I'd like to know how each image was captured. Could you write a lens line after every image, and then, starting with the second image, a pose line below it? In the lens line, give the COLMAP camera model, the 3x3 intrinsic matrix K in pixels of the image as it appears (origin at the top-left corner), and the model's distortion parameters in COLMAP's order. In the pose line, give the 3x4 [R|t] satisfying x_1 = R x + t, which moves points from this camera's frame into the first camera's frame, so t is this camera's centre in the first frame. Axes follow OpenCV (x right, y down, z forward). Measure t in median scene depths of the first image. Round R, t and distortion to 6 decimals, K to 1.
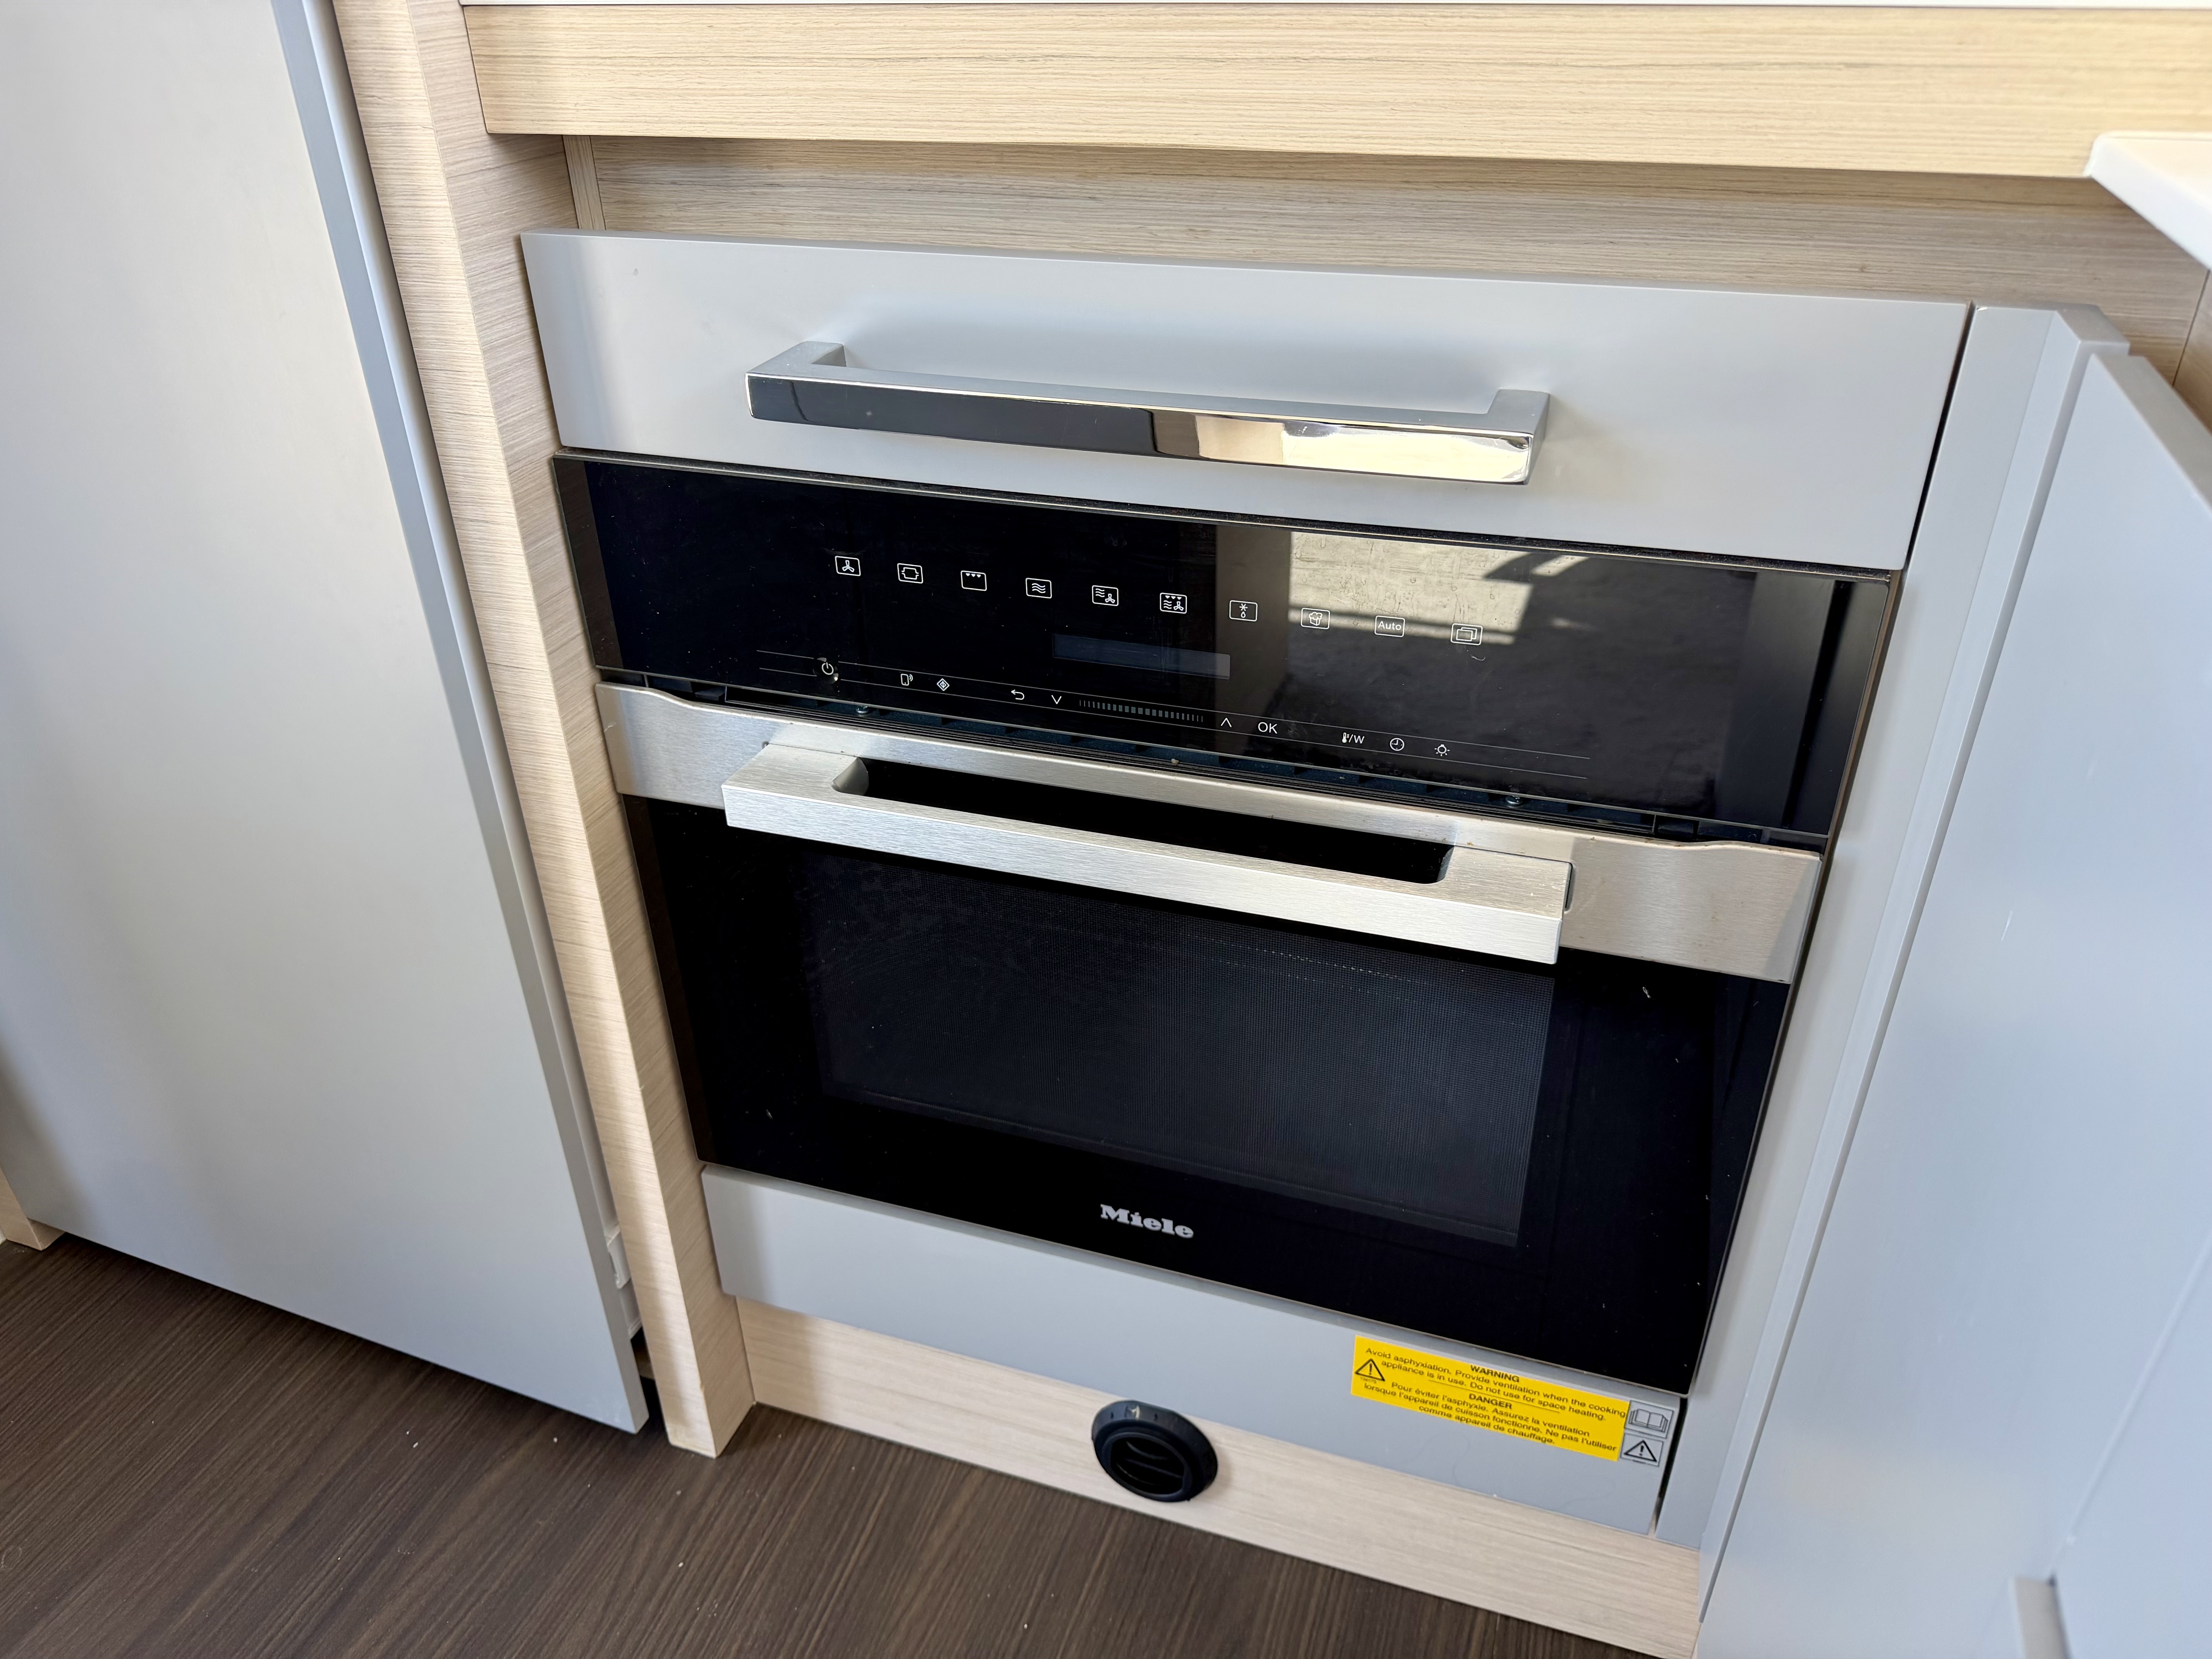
lens RADIAL K [[1543.6, 0, 1104.3], [0, 1543.6, 836.1], [0, 0, 1]] dist [0.065209, -0.076318]
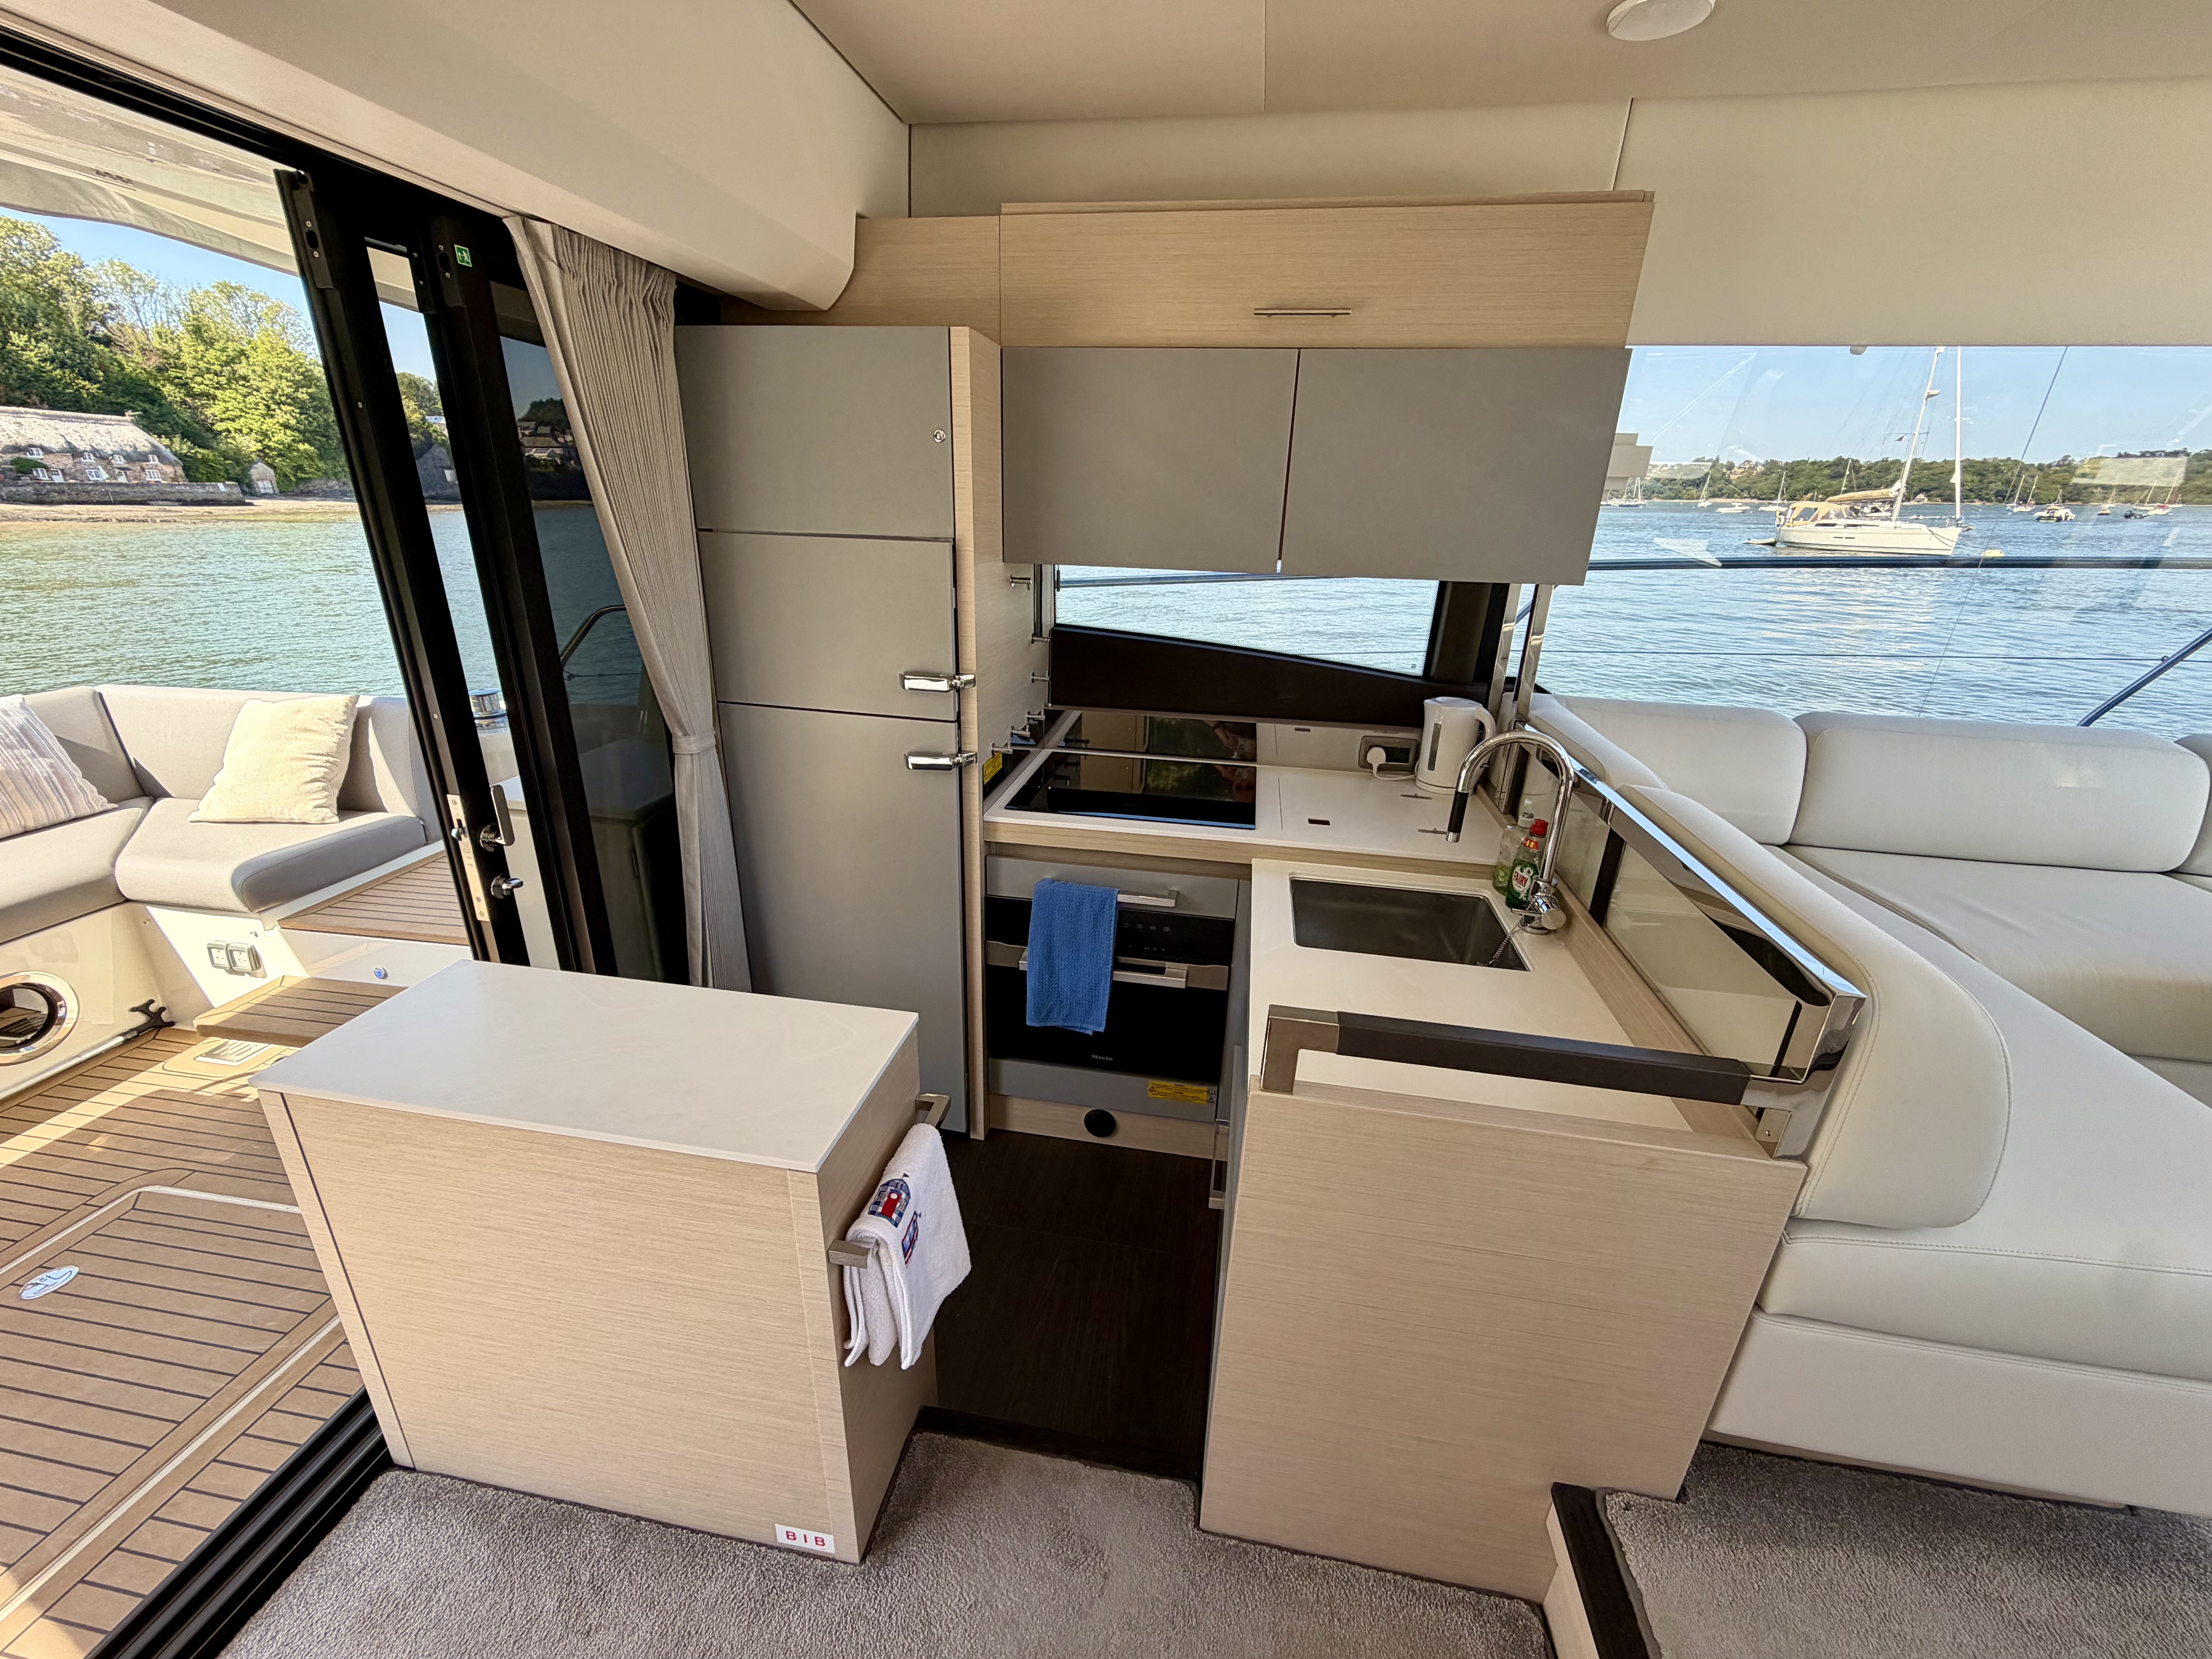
lens RADIAL K [[876.1, 0, 1104.4], [0, 876.1, 835.8], [0, 0, 1]] dist [-0.002285, 0.000348]
pose [[0.985972, -0.013267, 0.166384, -0.409585], [0.040986, 0.985559, -0.164297, 0.040226], [-0.161801, 0.168812, 0.972277, -1.688621]]
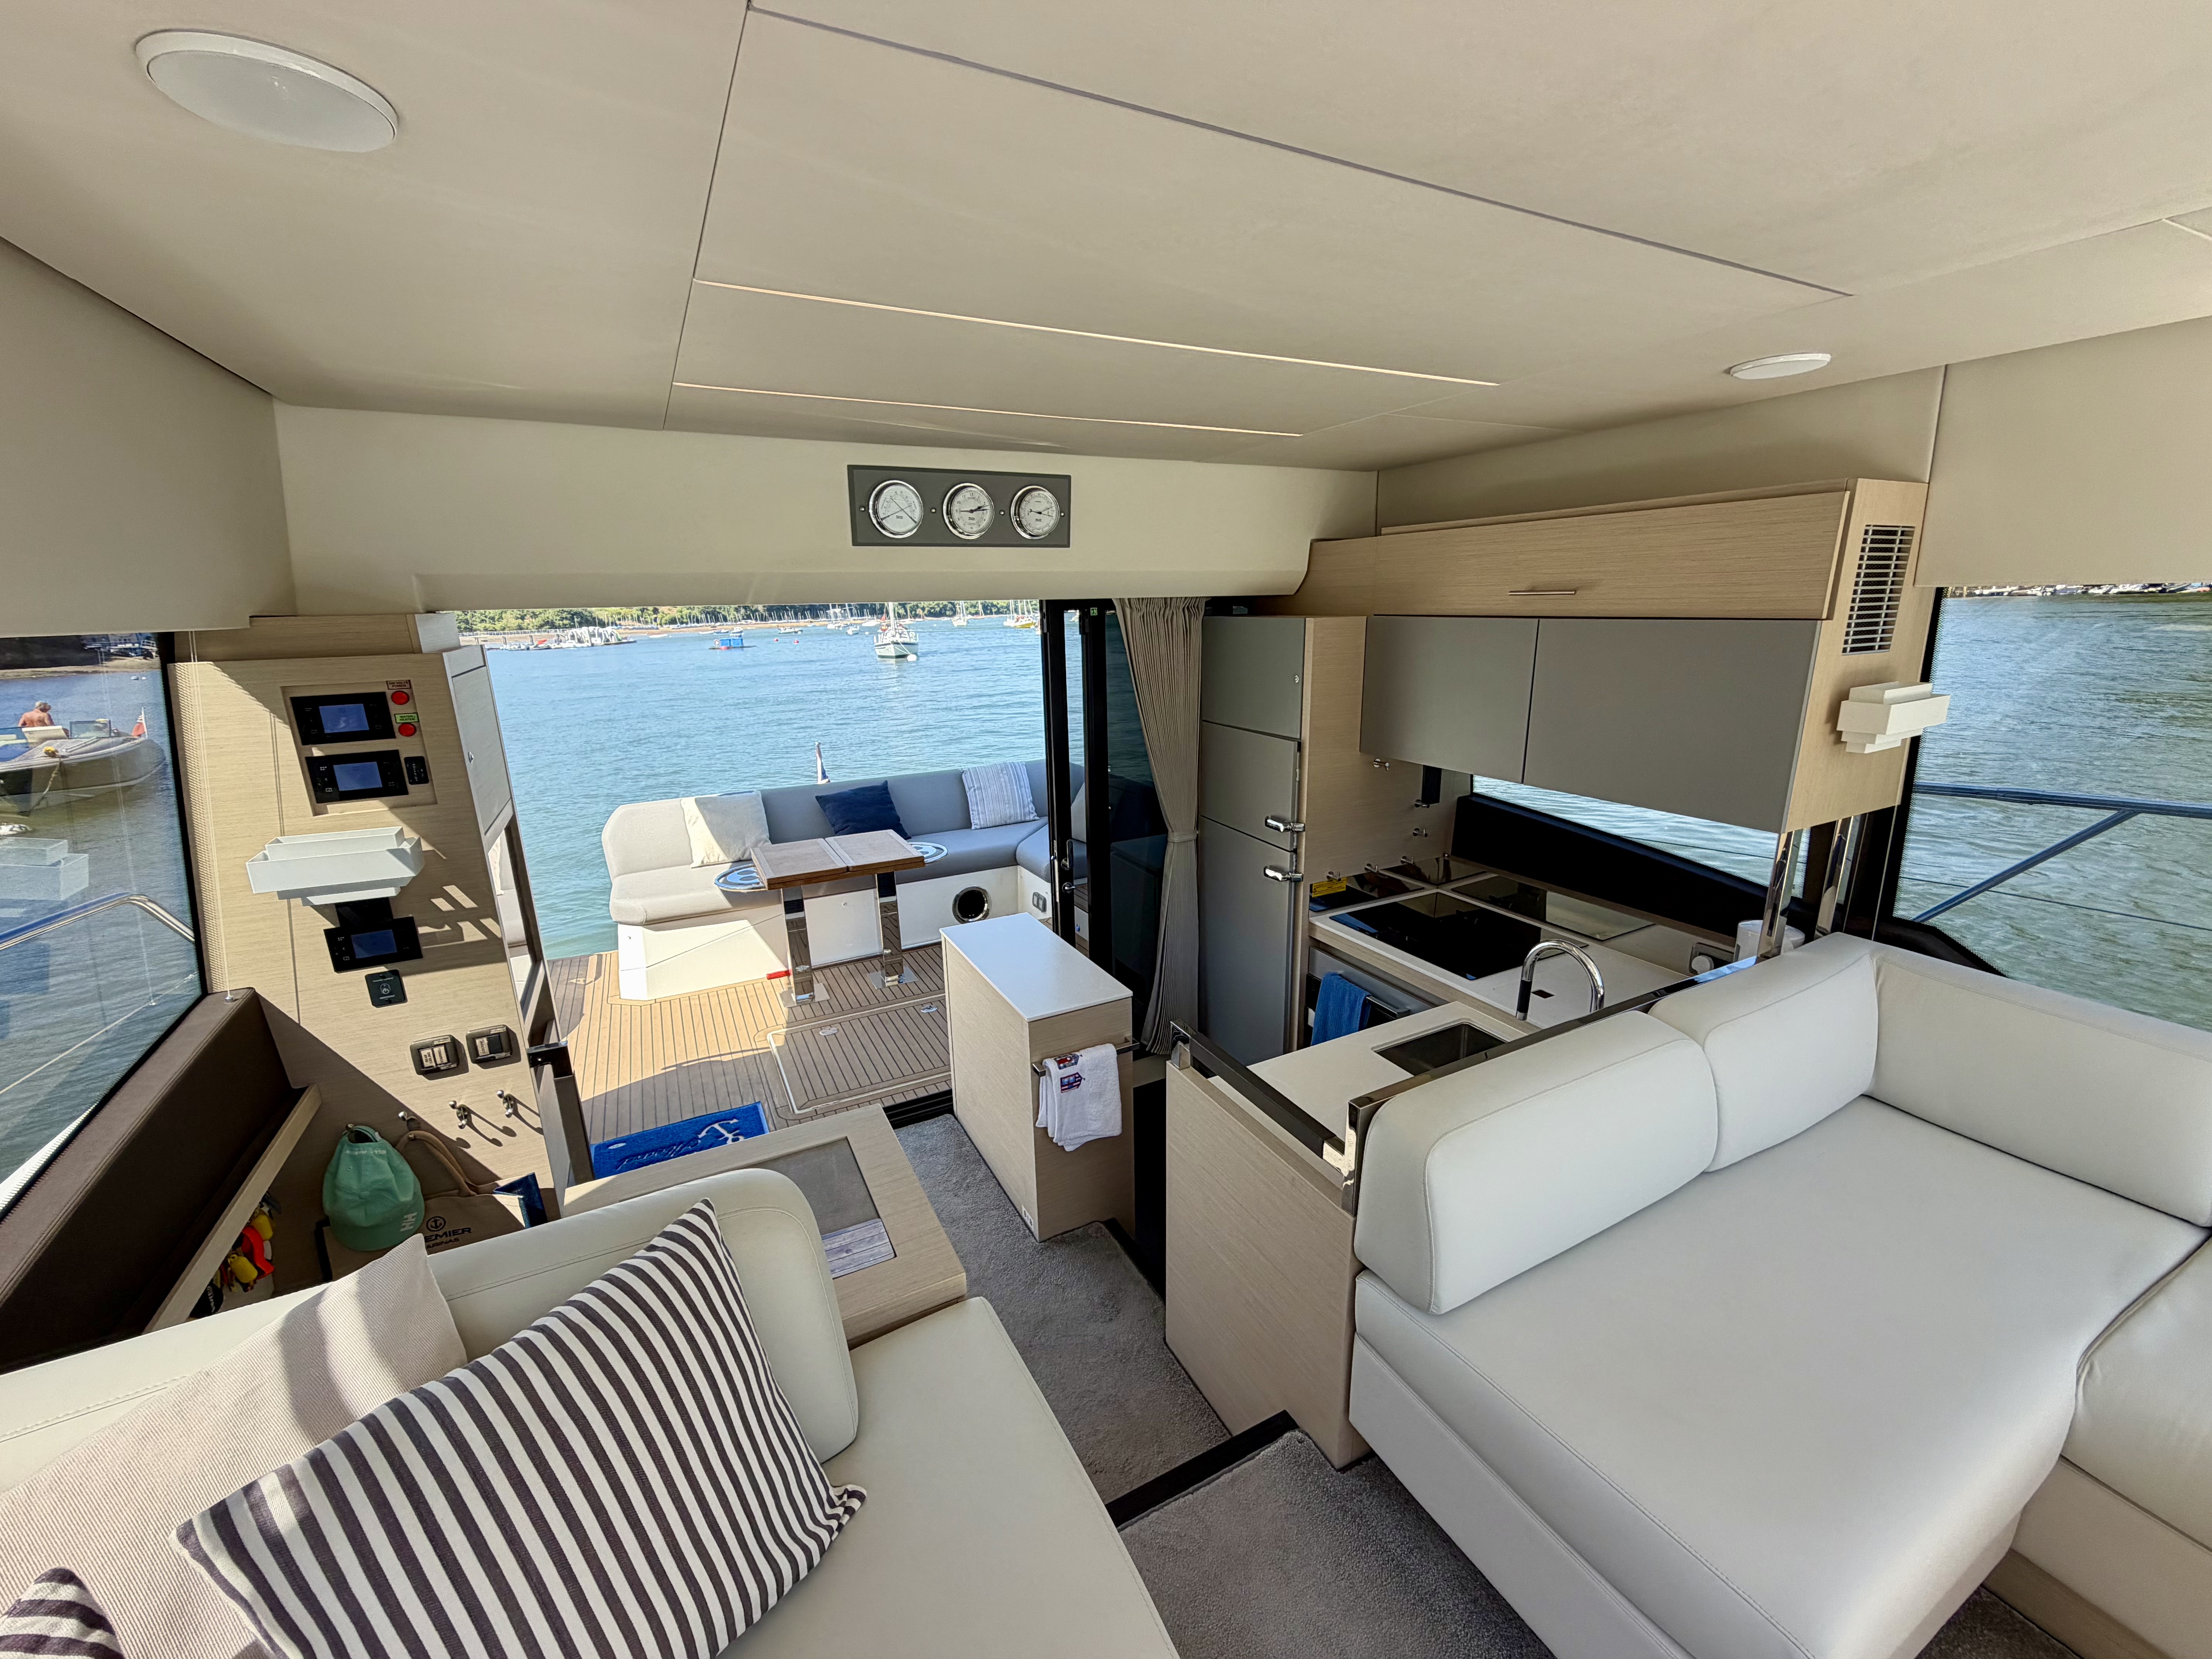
lens RADIAL K [[876.1, 0, 1101.3], [0, 876.1, 840.8], [0, 0, 1]] dist [-0.002285, 0.000348]
pose [[0.718554, 0.187607, -0.669689, 1.422761], [-0.347167, 0.931133, -0.111650, -0.032022], [0.602624, 0.312721, 0.734200, -2.516468]]
